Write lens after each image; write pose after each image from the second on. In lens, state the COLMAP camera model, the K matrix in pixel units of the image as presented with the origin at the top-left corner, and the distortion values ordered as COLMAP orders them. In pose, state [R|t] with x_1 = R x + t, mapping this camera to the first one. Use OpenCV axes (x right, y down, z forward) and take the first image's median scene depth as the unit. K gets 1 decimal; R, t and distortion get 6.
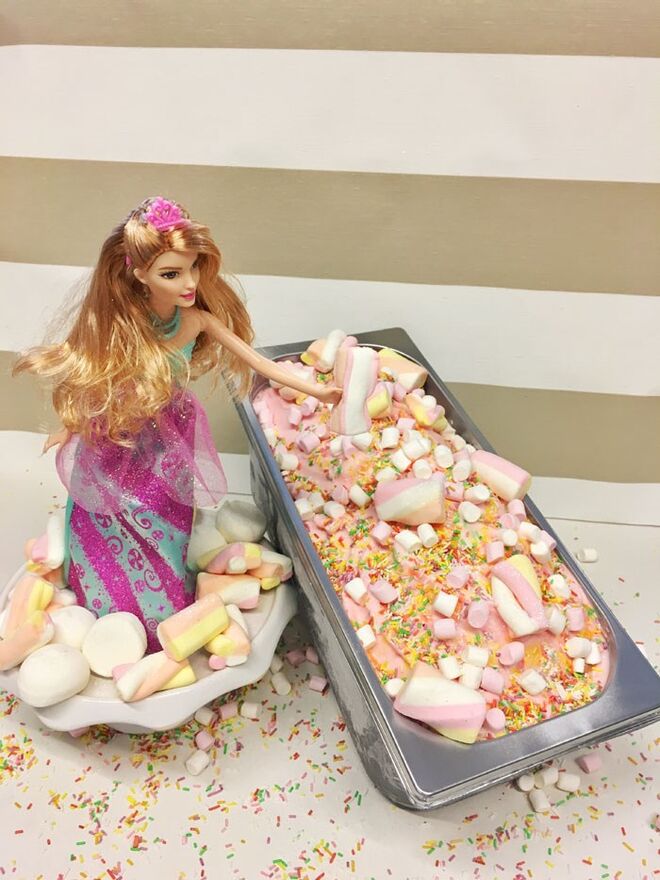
lens RADIAL K [[762.0, 0, 330.0], [0, 762.0, 440.0], [0, 0, 1]] dist [0.103264, -0.185786]
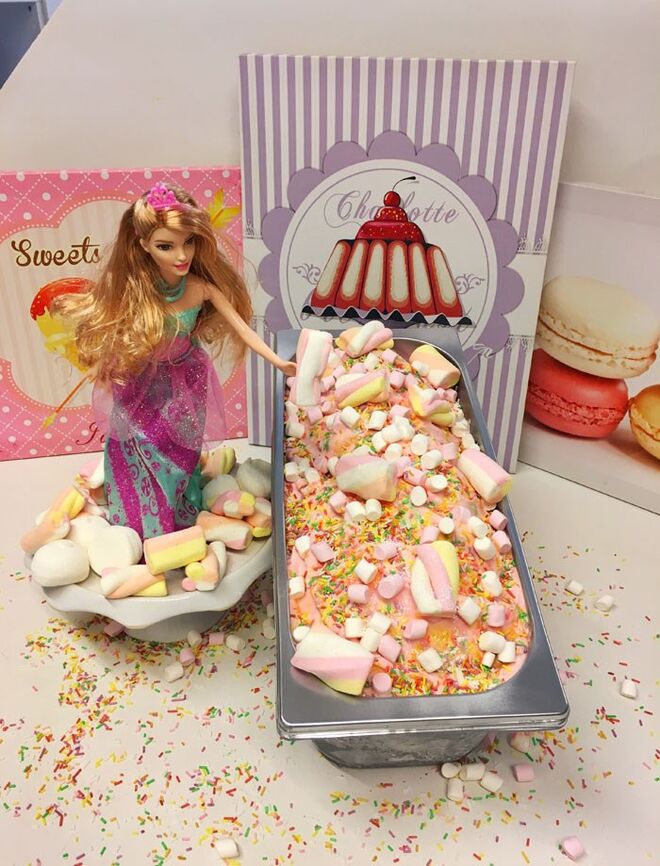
lens RADIAL K [[767.6, 0, 330.0], [0, 767.6, 433.0], [0, 0, 1]] dist [0.099336, -0.173620]
pose [[0.941357, 0.154337, -0.300044, 0.376876], [-0.159643, 0.987151, 0.006907, 0.019666], [0.297254, 0.041398, 0.953900, -0.060522]]
